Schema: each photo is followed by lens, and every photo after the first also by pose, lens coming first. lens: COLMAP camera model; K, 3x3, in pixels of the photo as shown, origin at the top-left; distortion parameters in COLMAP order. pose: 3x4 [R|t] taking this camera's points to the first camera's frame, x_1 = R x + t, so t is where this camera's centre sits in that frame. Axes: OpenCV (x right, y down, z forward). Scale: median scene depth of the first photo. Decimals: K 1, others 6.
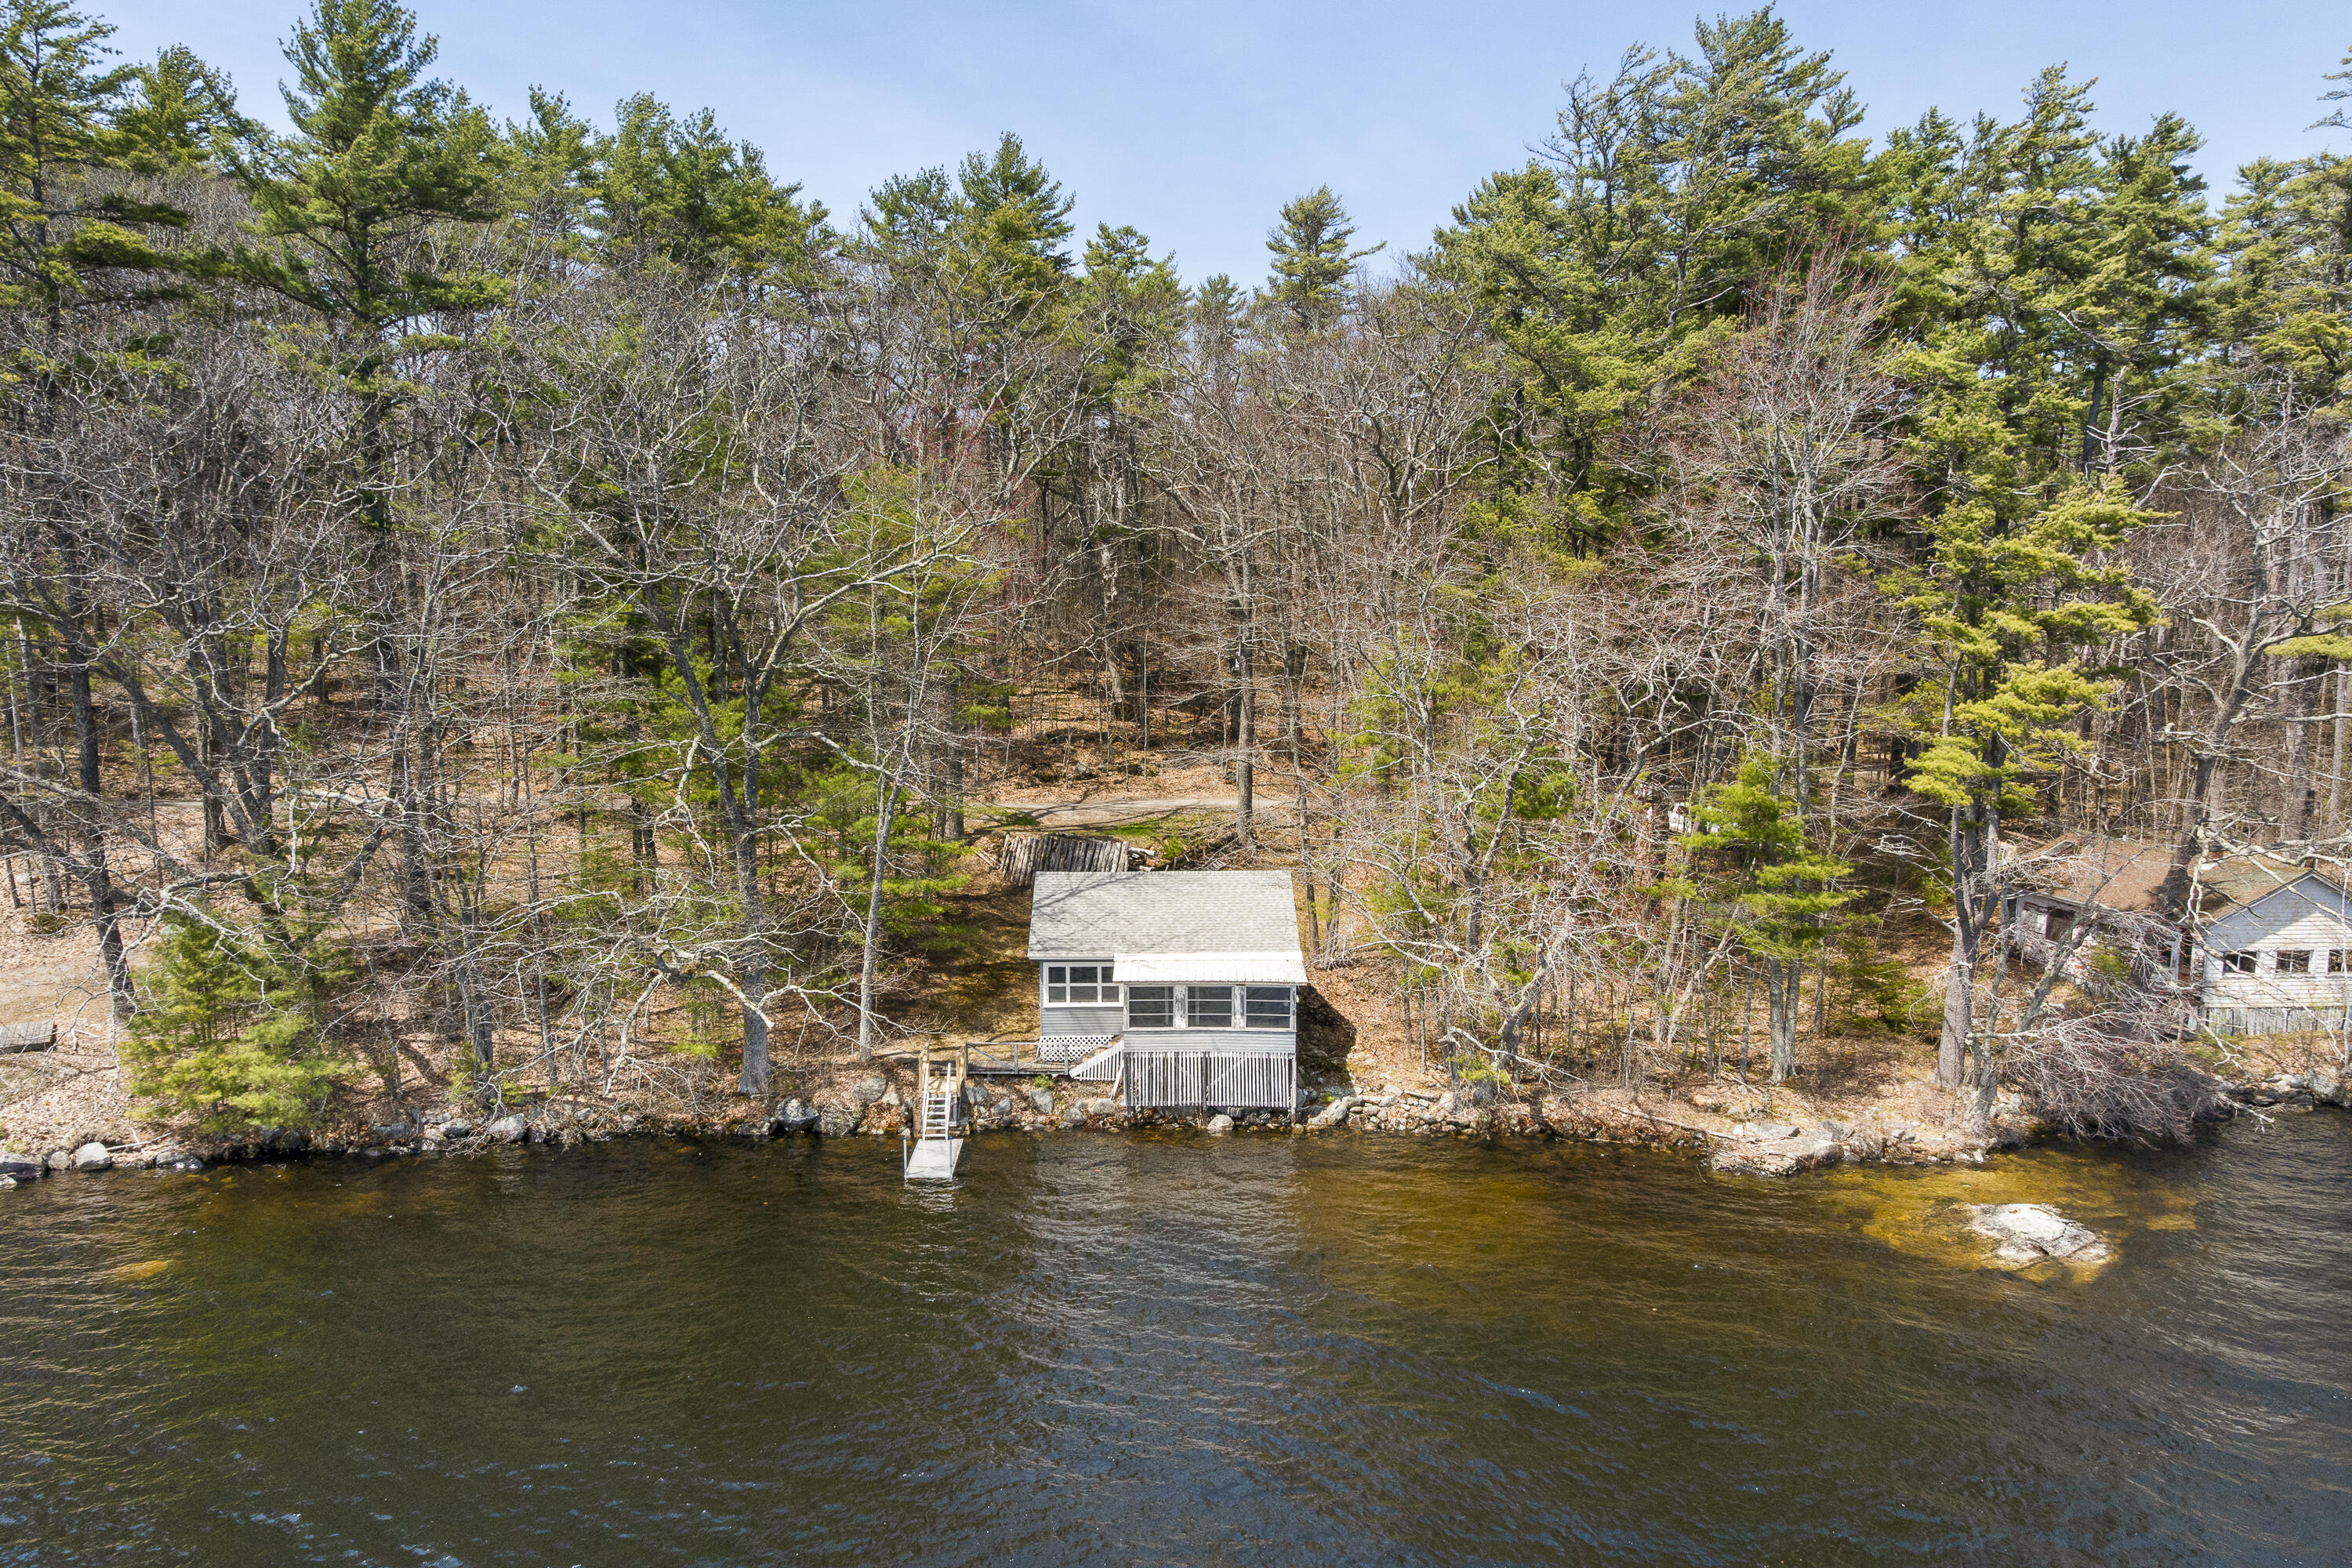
lens RADIAL K [[1649.6, 0, 1180.6], [0, 1649.6, 806.8], [0, 0, 1]] dist [-0.016161, 0.011367]
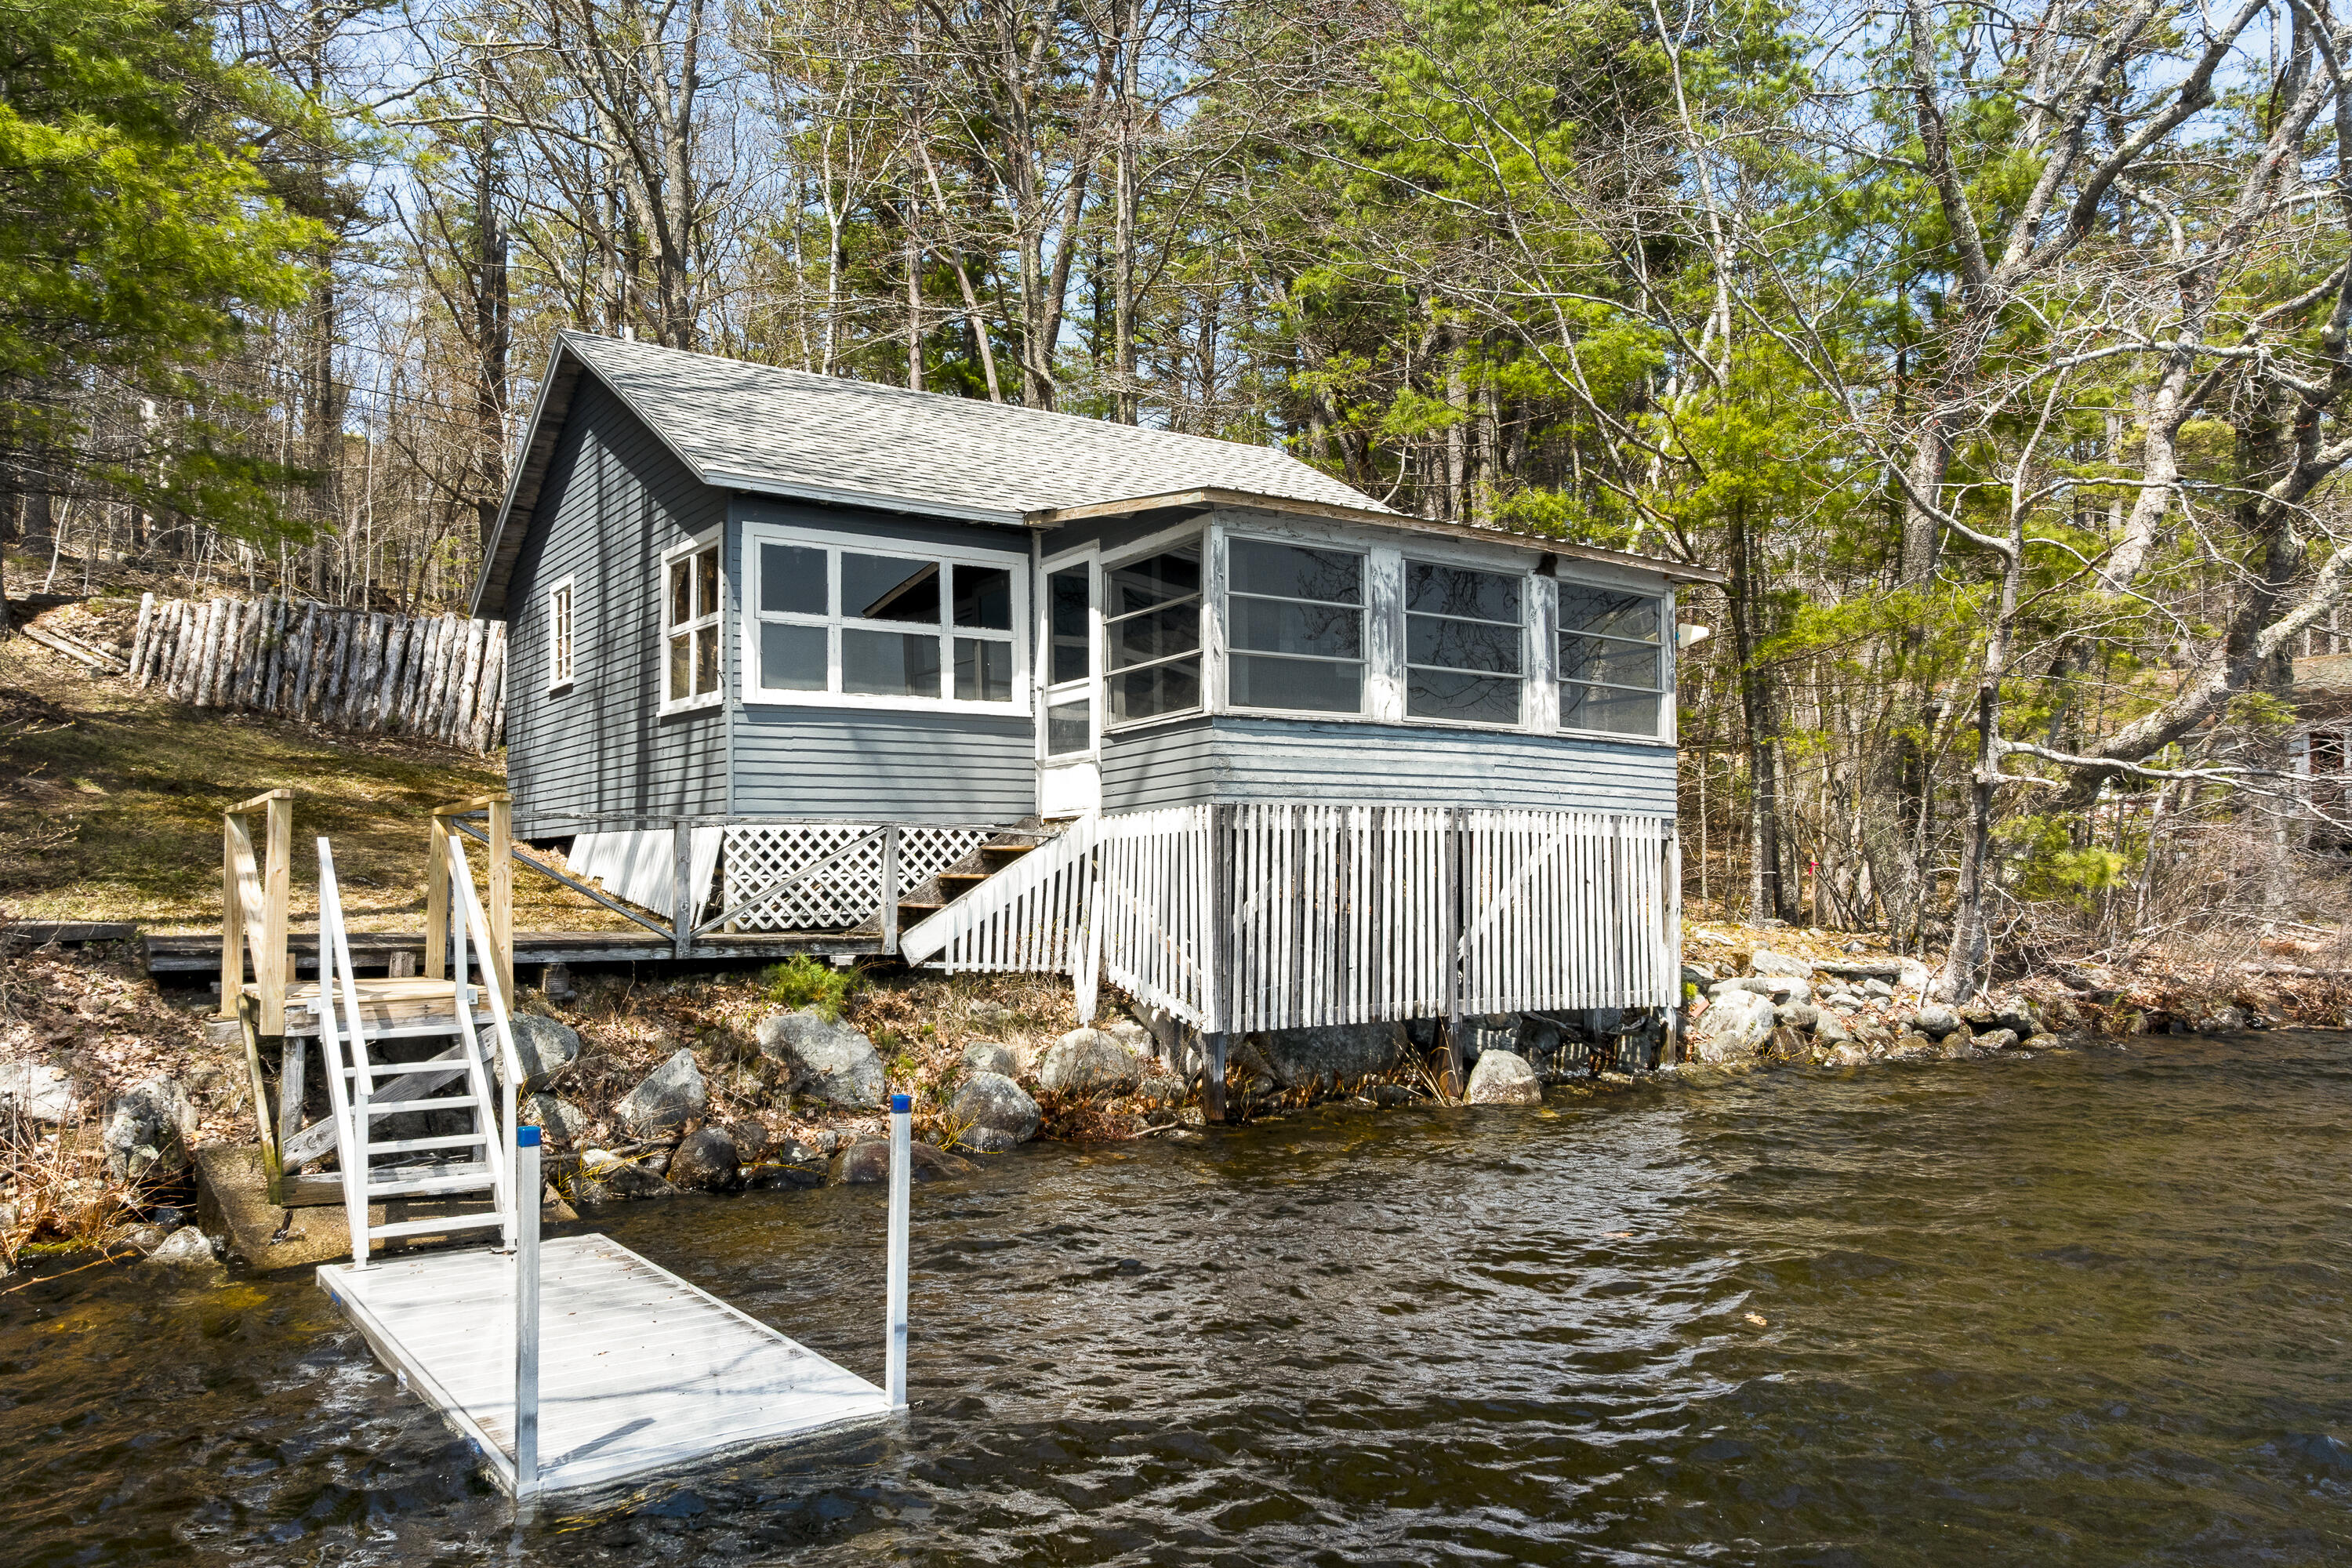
lens RADIAL K [[1649.6, 0, 1169.7], [0, 1649.6, 800.7], [0, 0, 1]] dist [-0.016161, 0.011367]
pose [[0.833906, 0.017153, 0.551640, -0.172585], [0.055795, 0.991776, -0.115183, 0.175022], [-0.549079, 0.126831, 0.826091, 0.798997]]
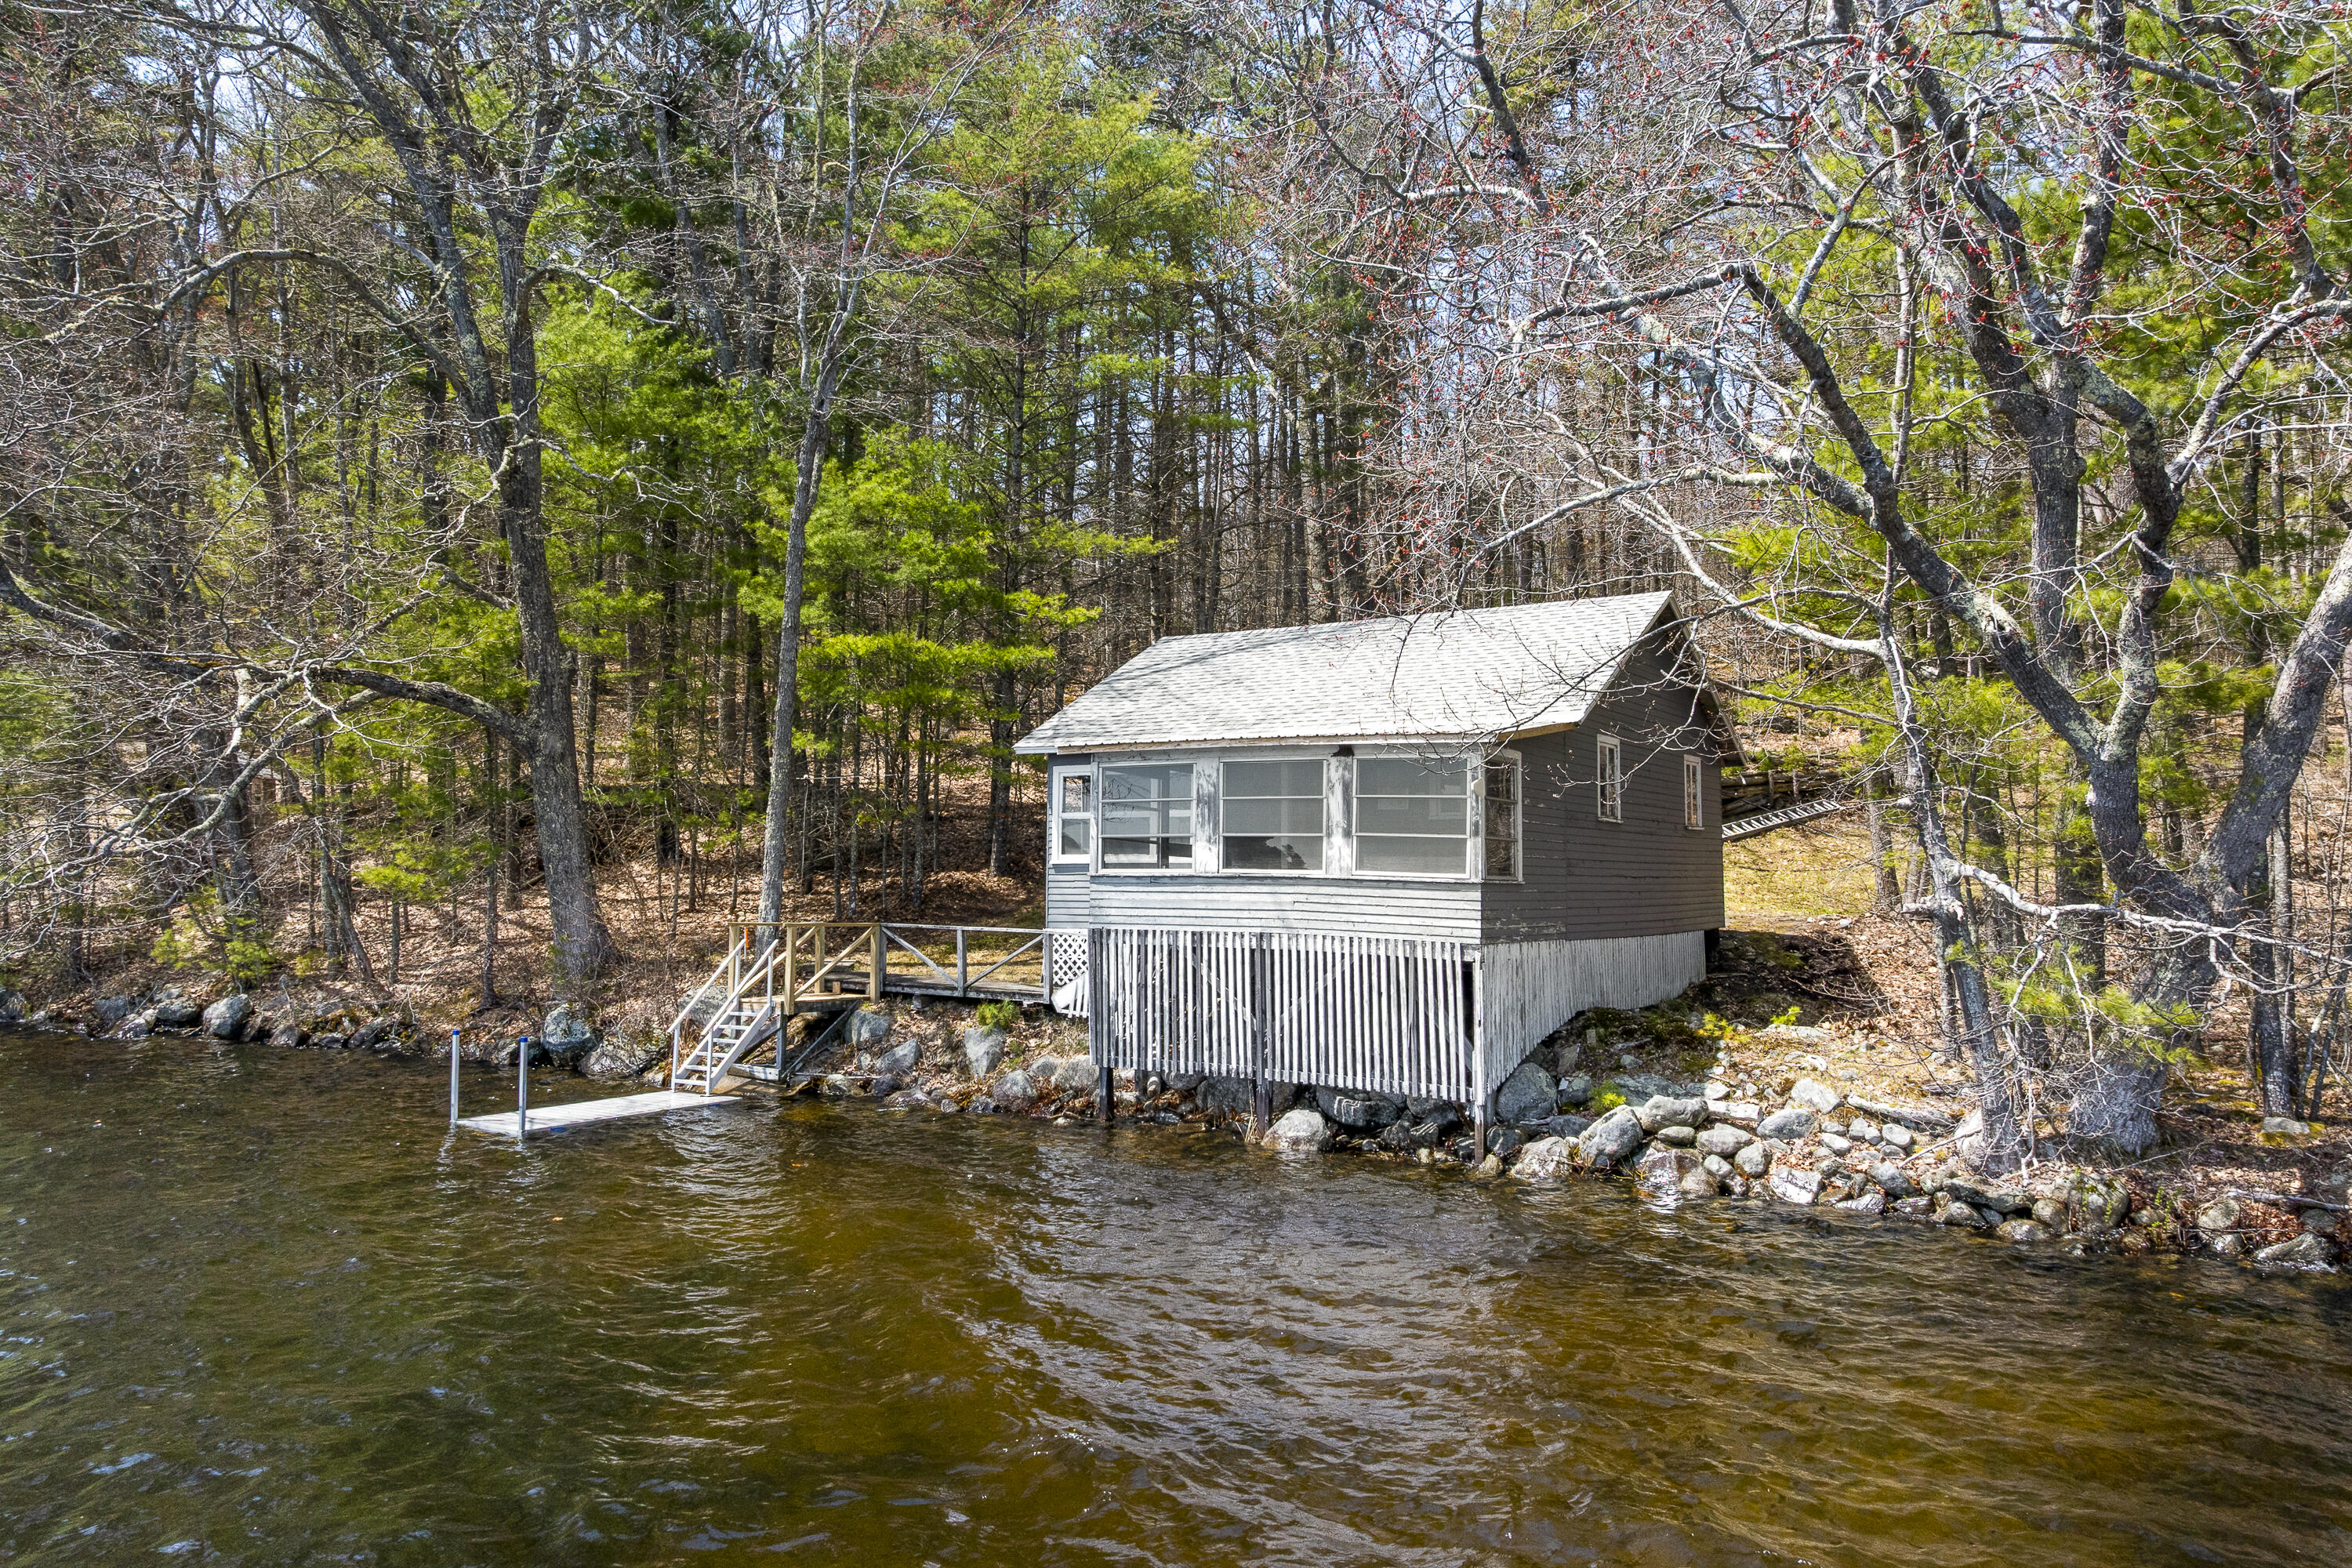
lens RADIAL K [[1649.6, 0, 1176.8], [0, 1649.6, 781.0], [0, 0, 1]] dist [-0.016161, 0.011367]
pose [[0.833515, -0.023973, -0.551976, 0.210617], [-0.066154, 0.987540, -0.142788, 0.169150], [0.548522, 0.155531, 0.821544, 0.665471]]
